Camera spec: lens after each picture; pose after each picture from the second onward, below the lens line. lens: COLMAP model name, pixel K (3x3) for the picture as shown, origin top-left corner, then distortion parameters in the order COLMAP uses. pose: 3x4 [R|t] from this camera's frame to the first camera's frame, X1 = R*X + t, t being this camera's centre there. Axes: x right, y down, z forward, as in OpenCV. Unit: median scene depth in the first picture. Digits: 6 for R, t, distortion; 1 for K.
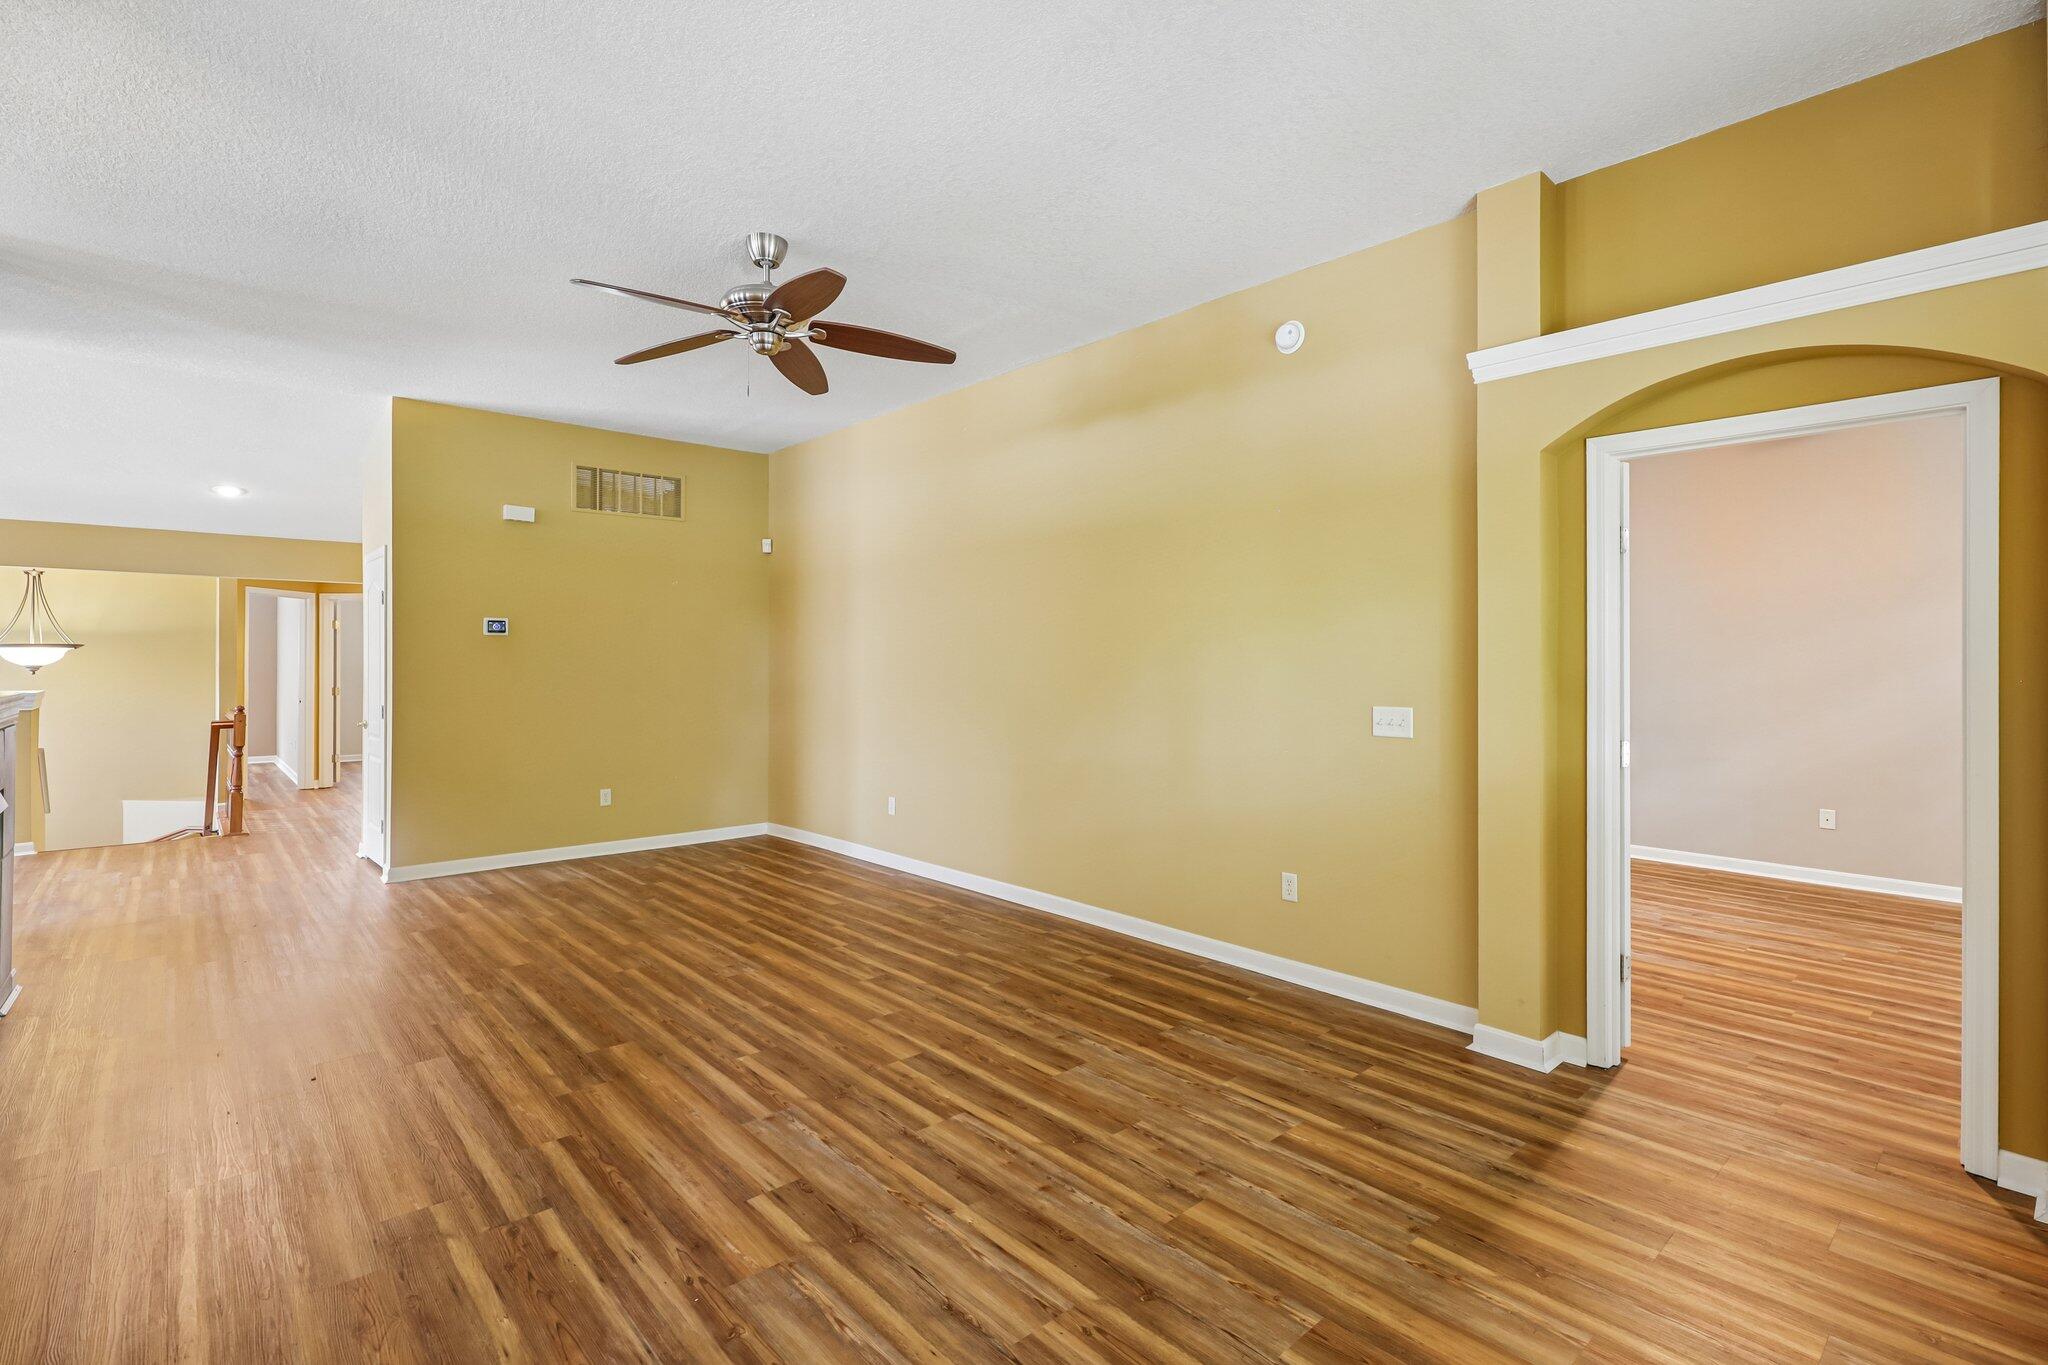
lens RADIAL K [[956.2, 0, 1039.2], [0, 956.2, 656.6], [0, 0, 1]] dist [0.001300, 0.000242]
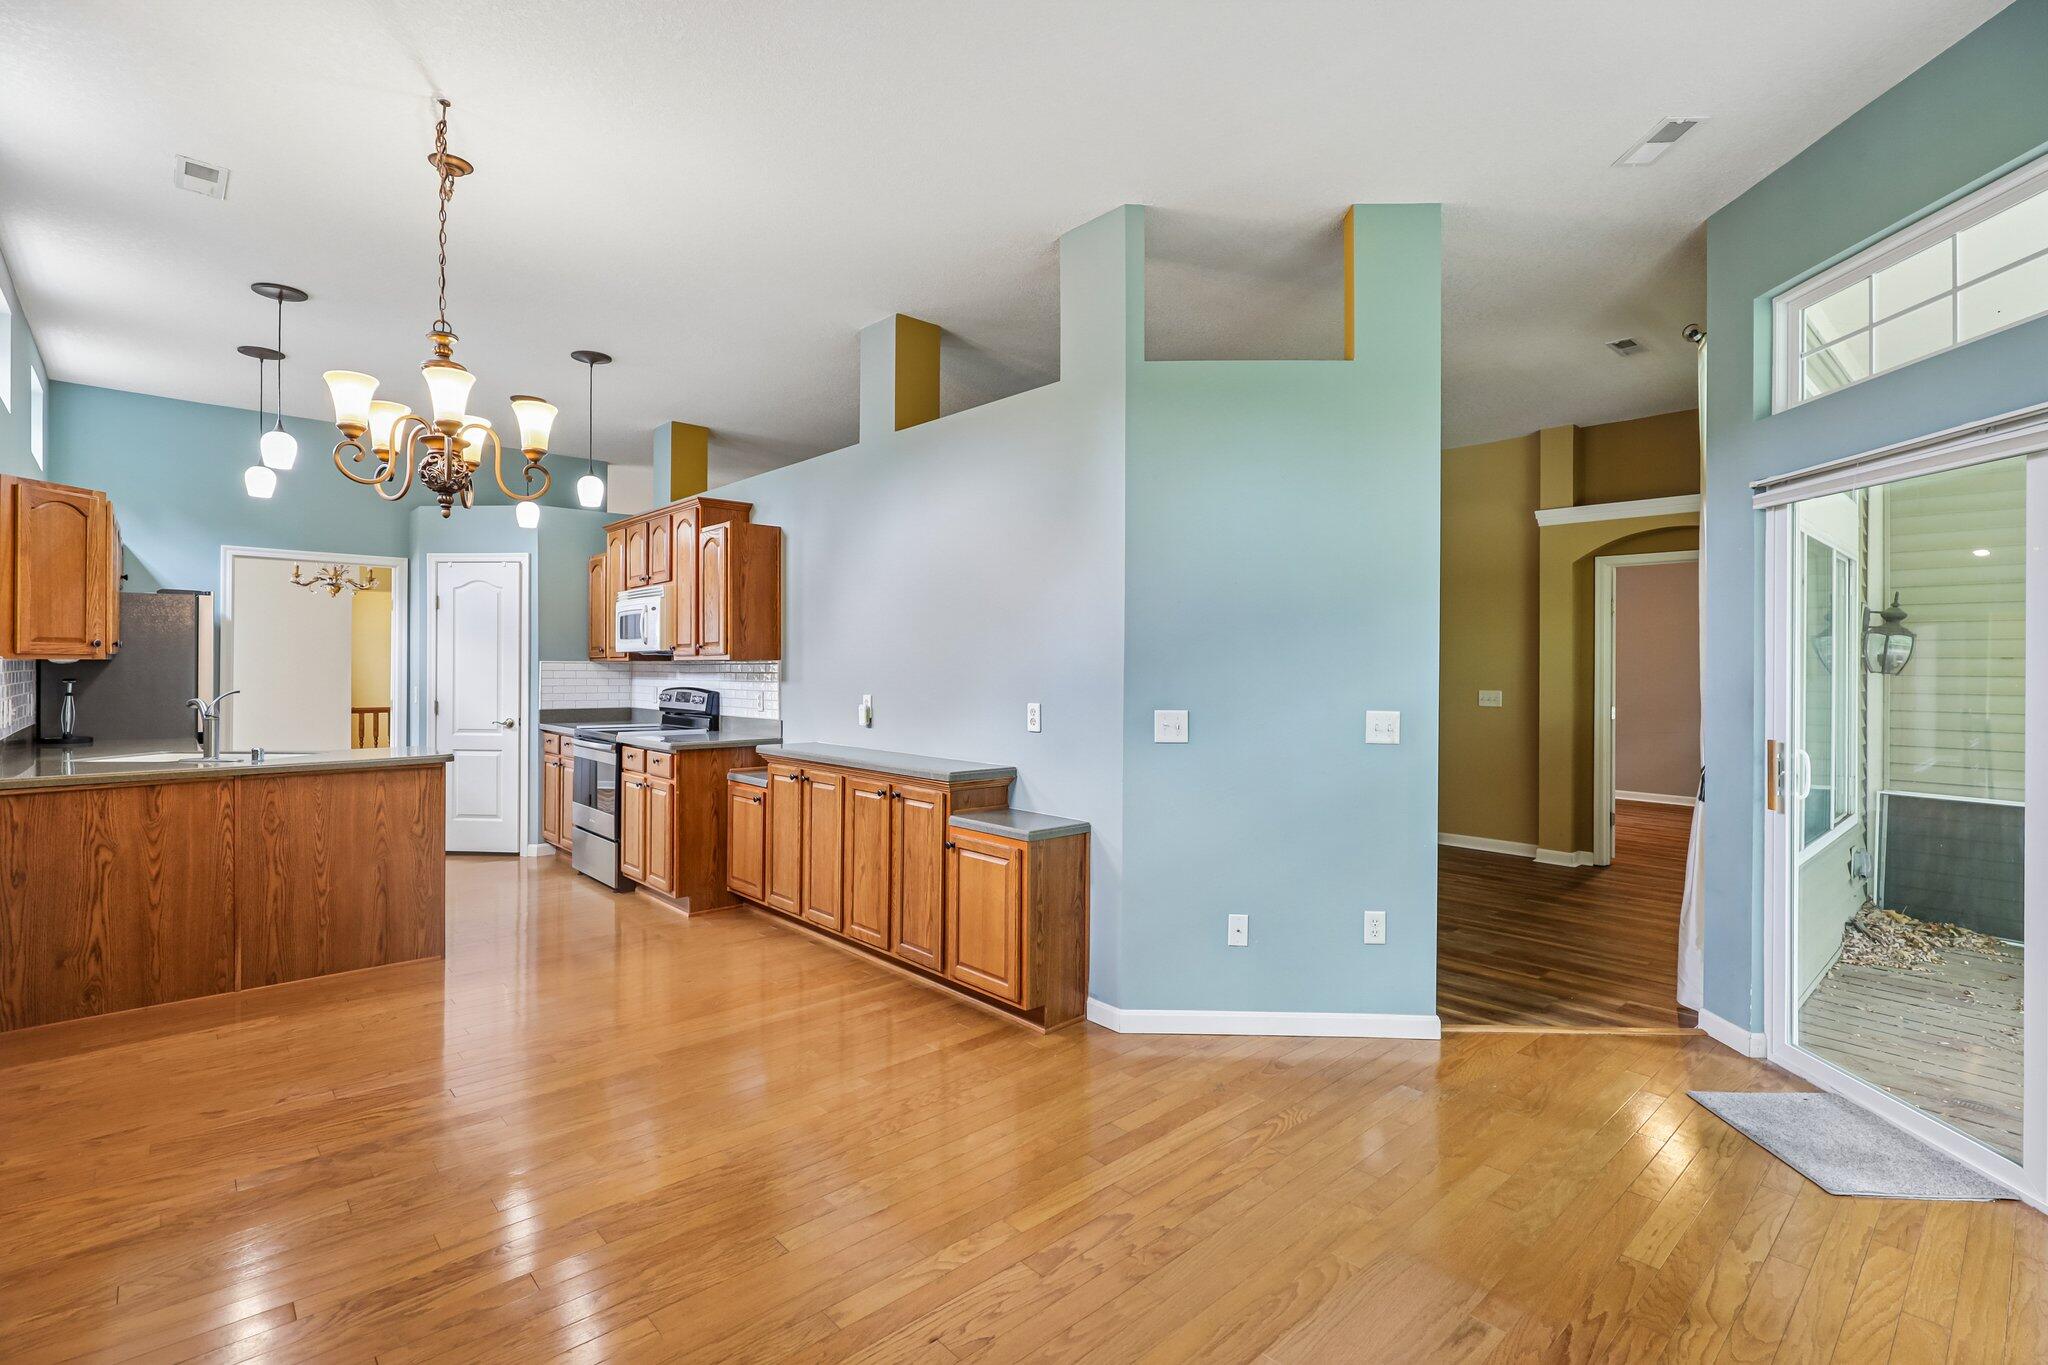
lens RADIAL K [[952.6, 0, 1023.4], [0, 952.6, 667.4], [0, 0, 1]] dist [-0.000095, -0.000097]
pose [[0.999987, 0.004433, -0.002551, -0.619454], [-0.004423, 0.999983, 0.003740, 0.004173], [0.002567, -0.003729, 0.999990, -1.000368]]
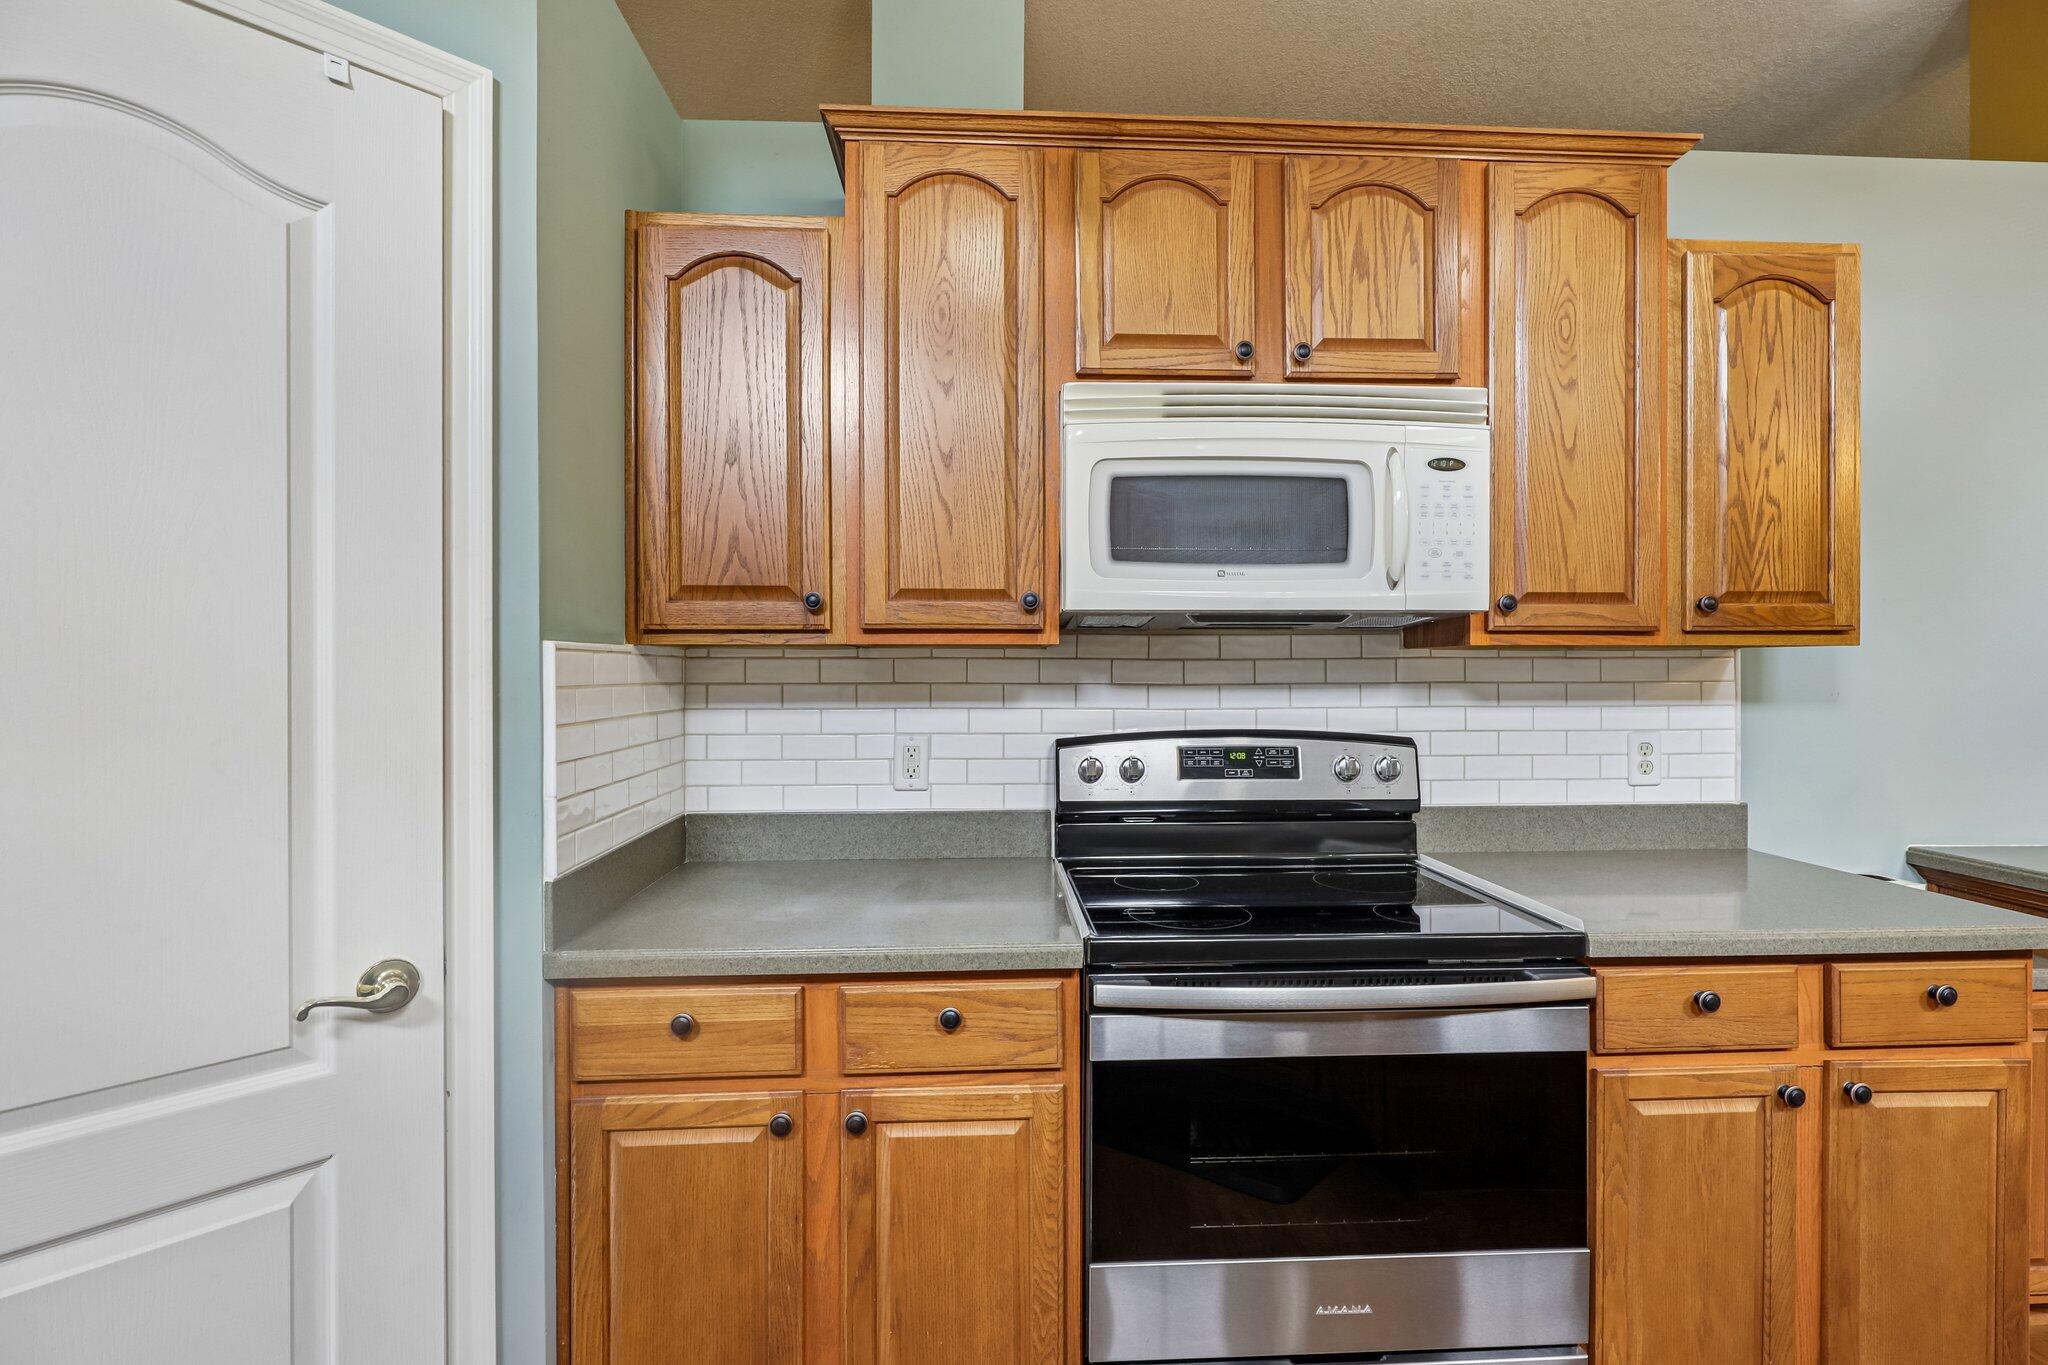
lens RADIAL K [[959.2, 0, 1020.2], [0, 959.2, 673.6], [0, 0, 1]] dist [-0.001386, -0.000365]
pose [[0.632734, -0.004516, 0.774356, -1.849367], [-0.002319, 0.999967, 0.007726, 0.012396], [-0.774366, -0.006684, 0.632703, 0.614469]]
